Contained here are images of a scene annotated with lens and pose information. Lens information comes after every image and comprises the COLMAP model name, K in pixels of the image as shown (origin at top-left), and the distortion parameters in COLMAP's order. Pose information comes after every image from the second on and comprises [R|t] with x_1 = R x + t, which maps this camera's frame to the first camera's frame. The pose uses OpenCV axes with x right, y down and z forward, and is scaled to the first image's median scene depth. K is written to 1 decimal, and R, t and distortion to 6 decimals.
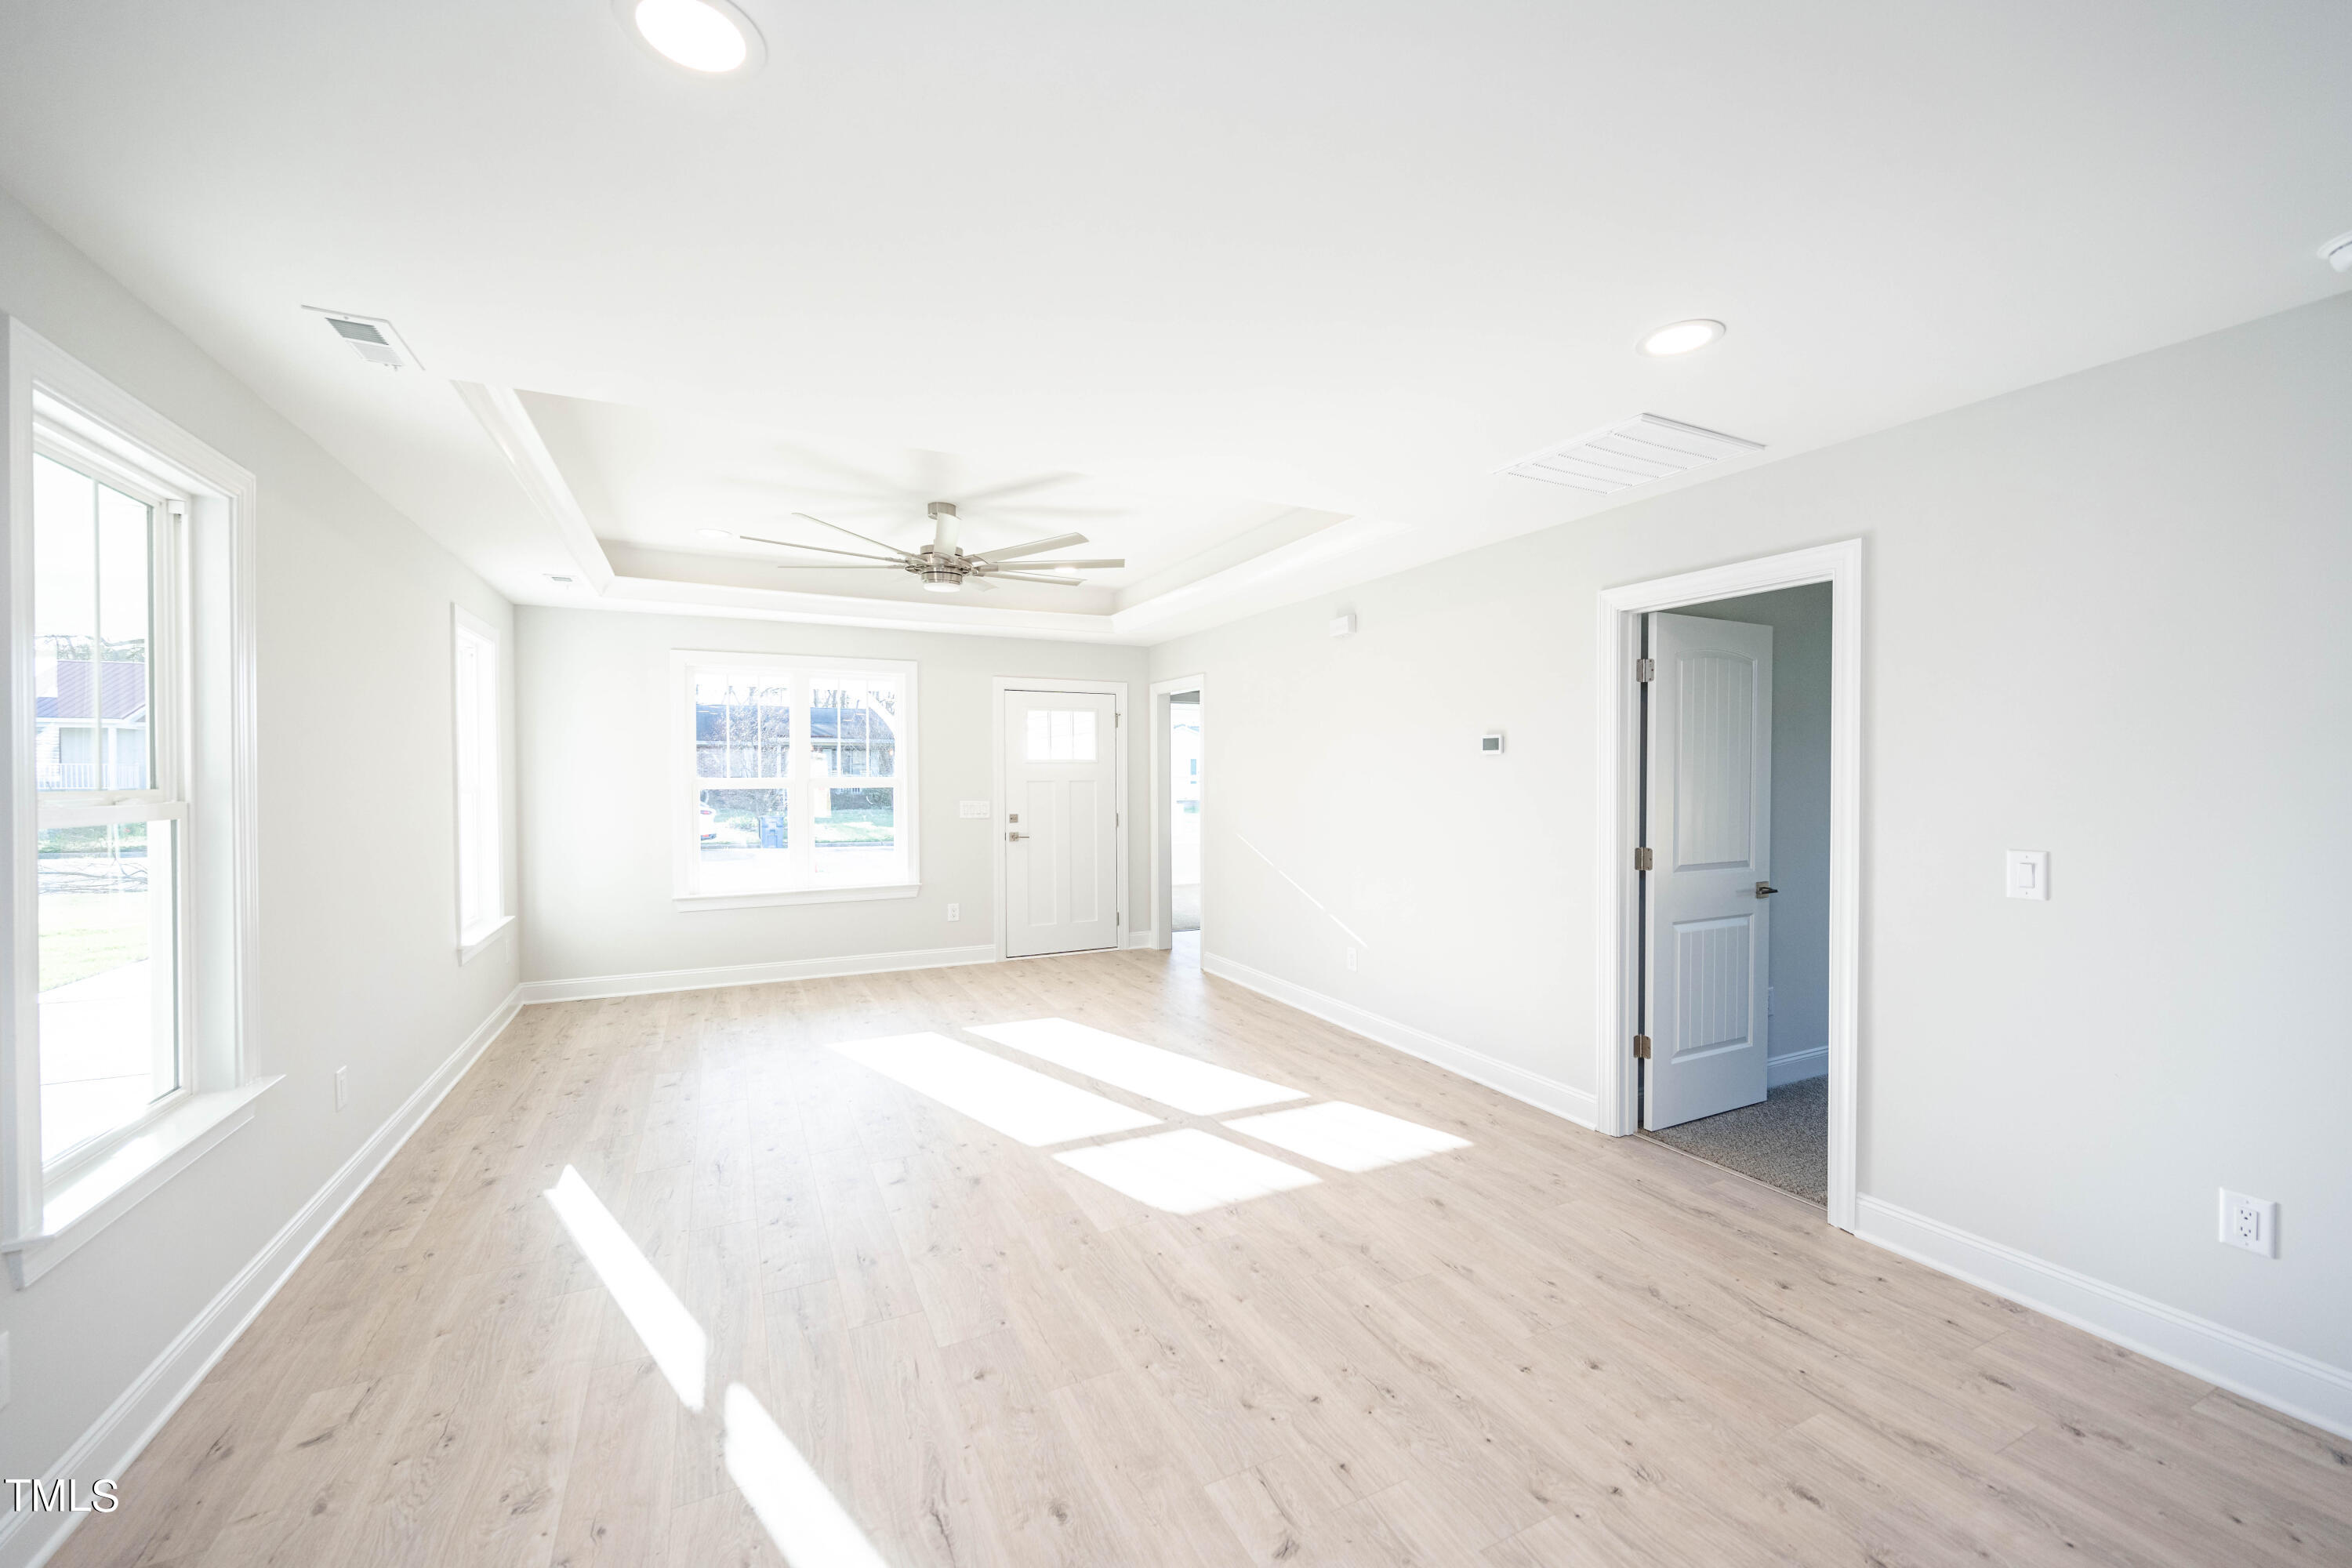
lens RADIAL K [[933.6, 0, 1176.1], [0, 933.6, 786.7], [0, 0, 1]] dist [0.001634, -0.001354]
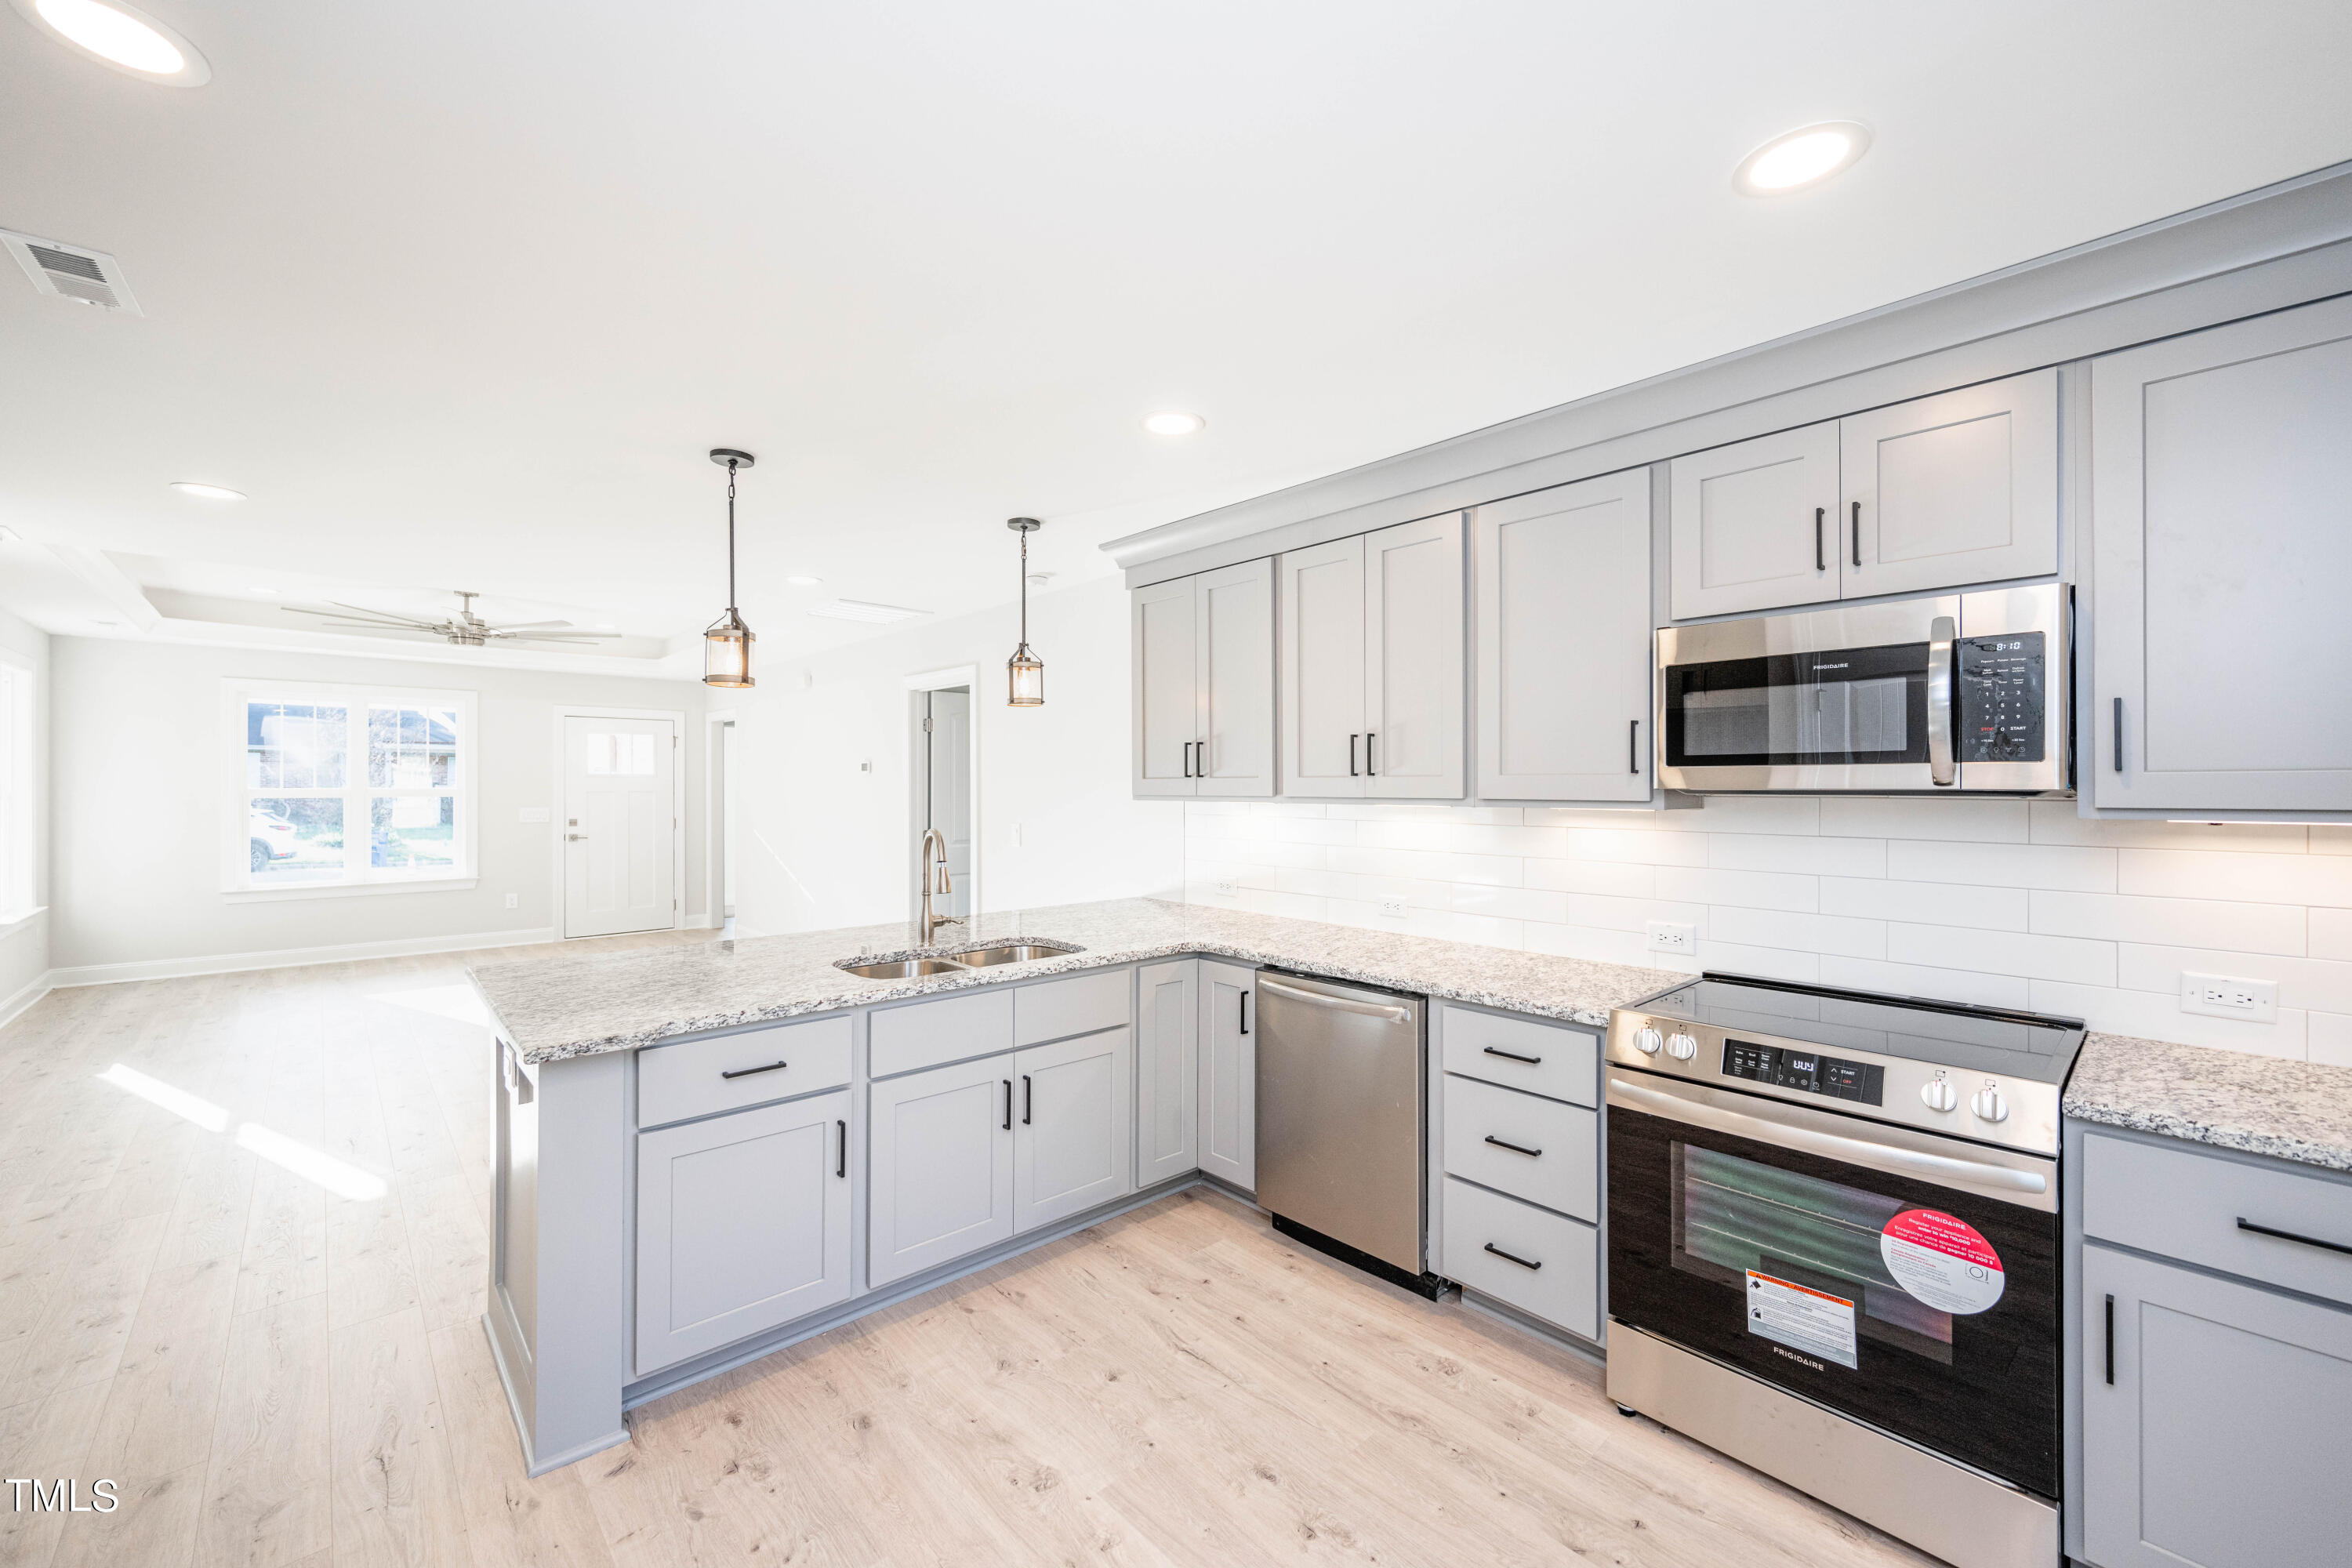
lens RADIAL K [[933.6, 0, 1176.5], [0, 933.6, 784.5], [0, 0, 1]] dist [0.001634, -0.001354]
pose [[0.959179, 0.002469, 0.282789, 0.448003], [0.002382, 0.999856, -0.016809, 0.012009], [-0.282790, 0.016797, 0.959035, -0.738264]]
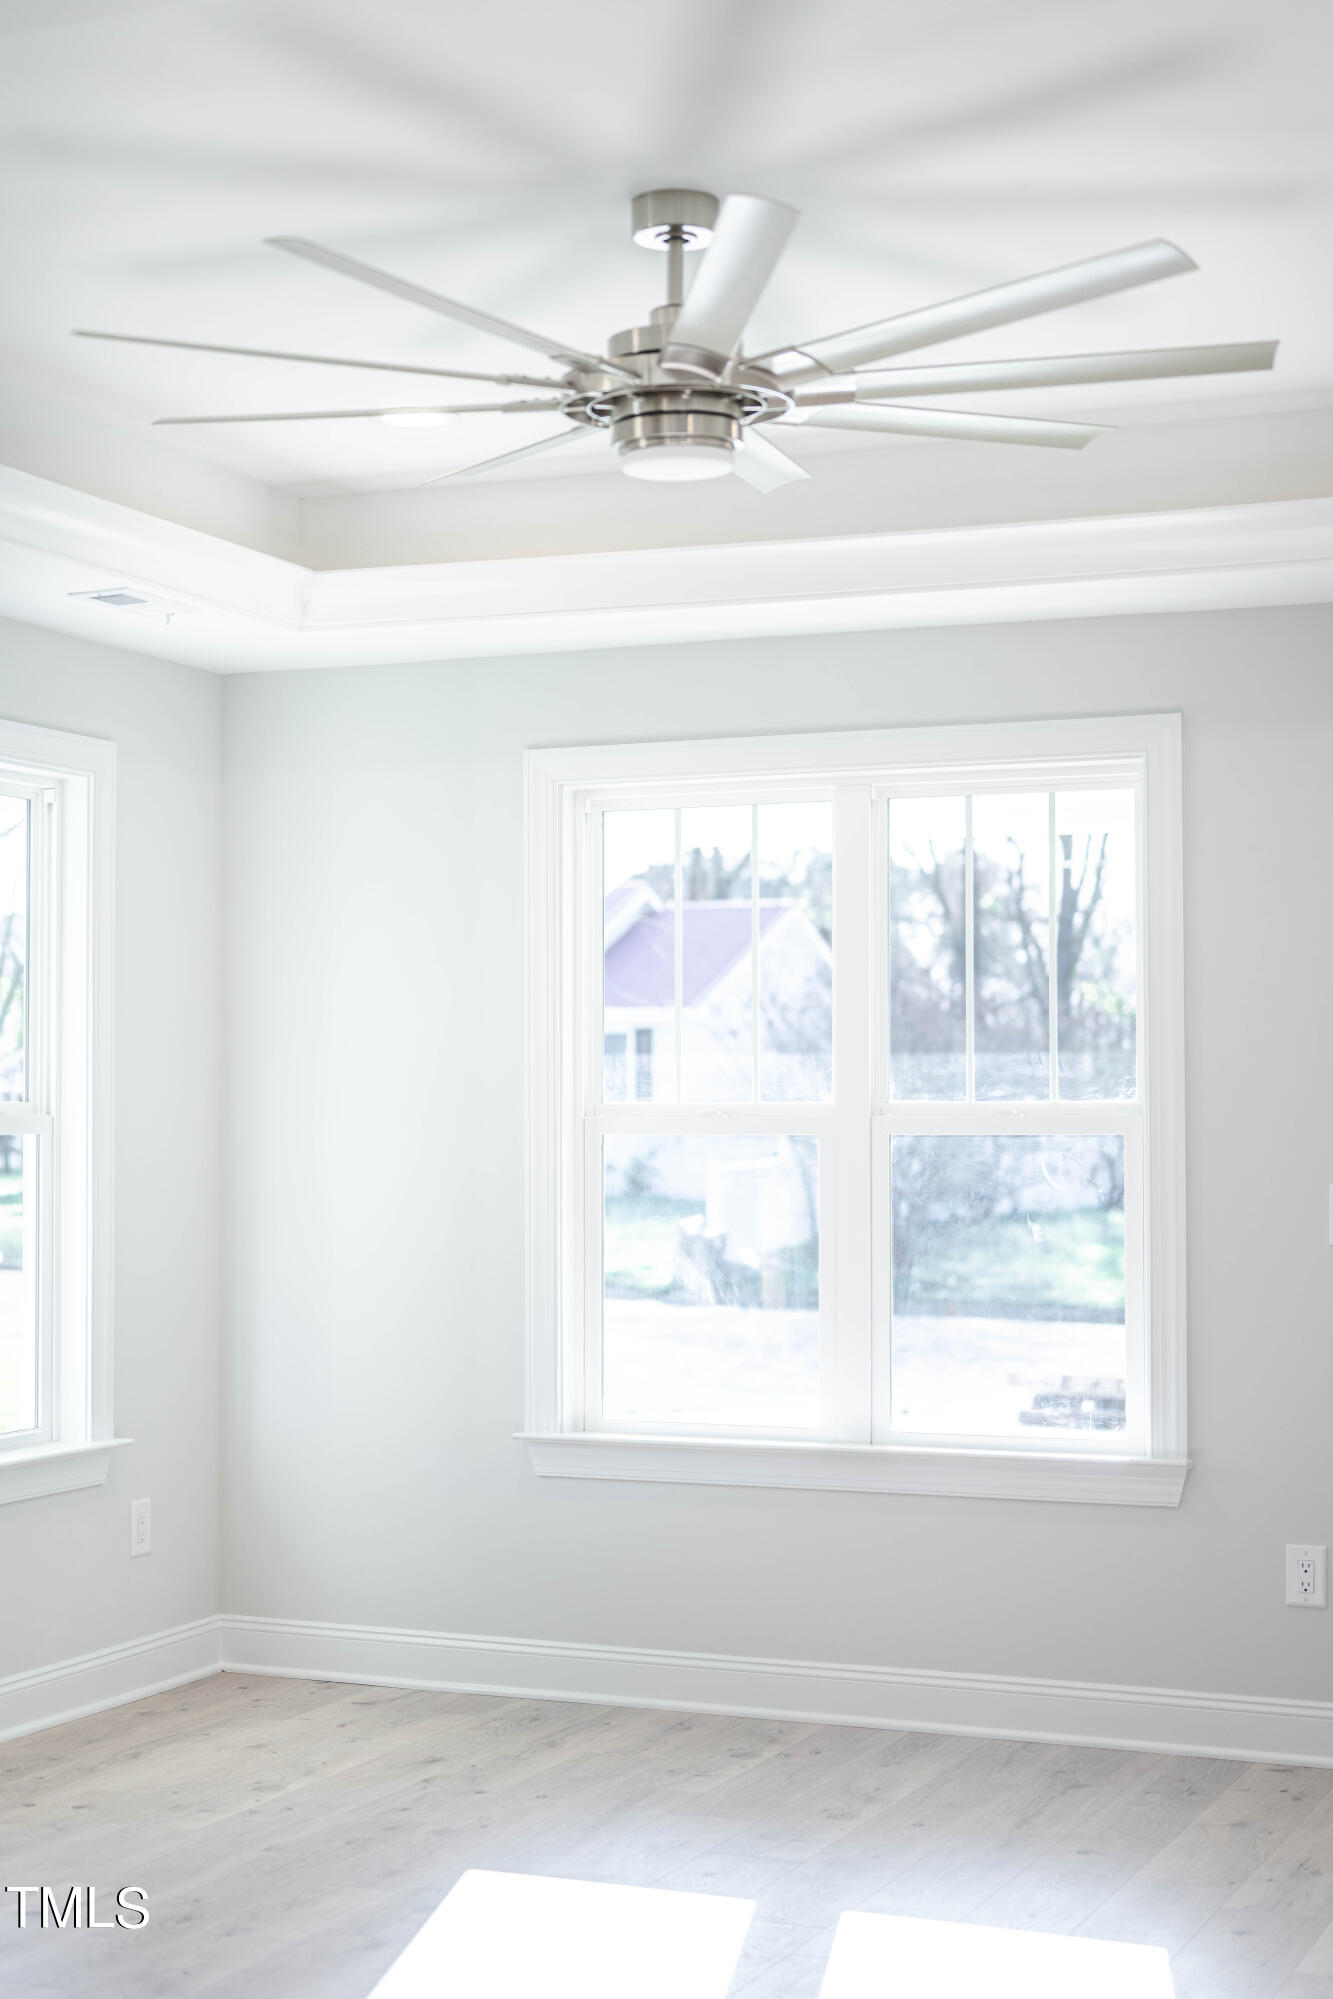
lens RADIAL K [[2909.5, 0, 673.9], [0, 2909.5, 1006.5], [0, 0, 1]] dist [0.022026, 0.000000]
pose [[0.659327, -0.026059, -0.751405, 0.565048], [-0.014693, 0.998762, -0.047531, 0.012633], [0.751713, 0.042379, 0.658127, 0.491556]]
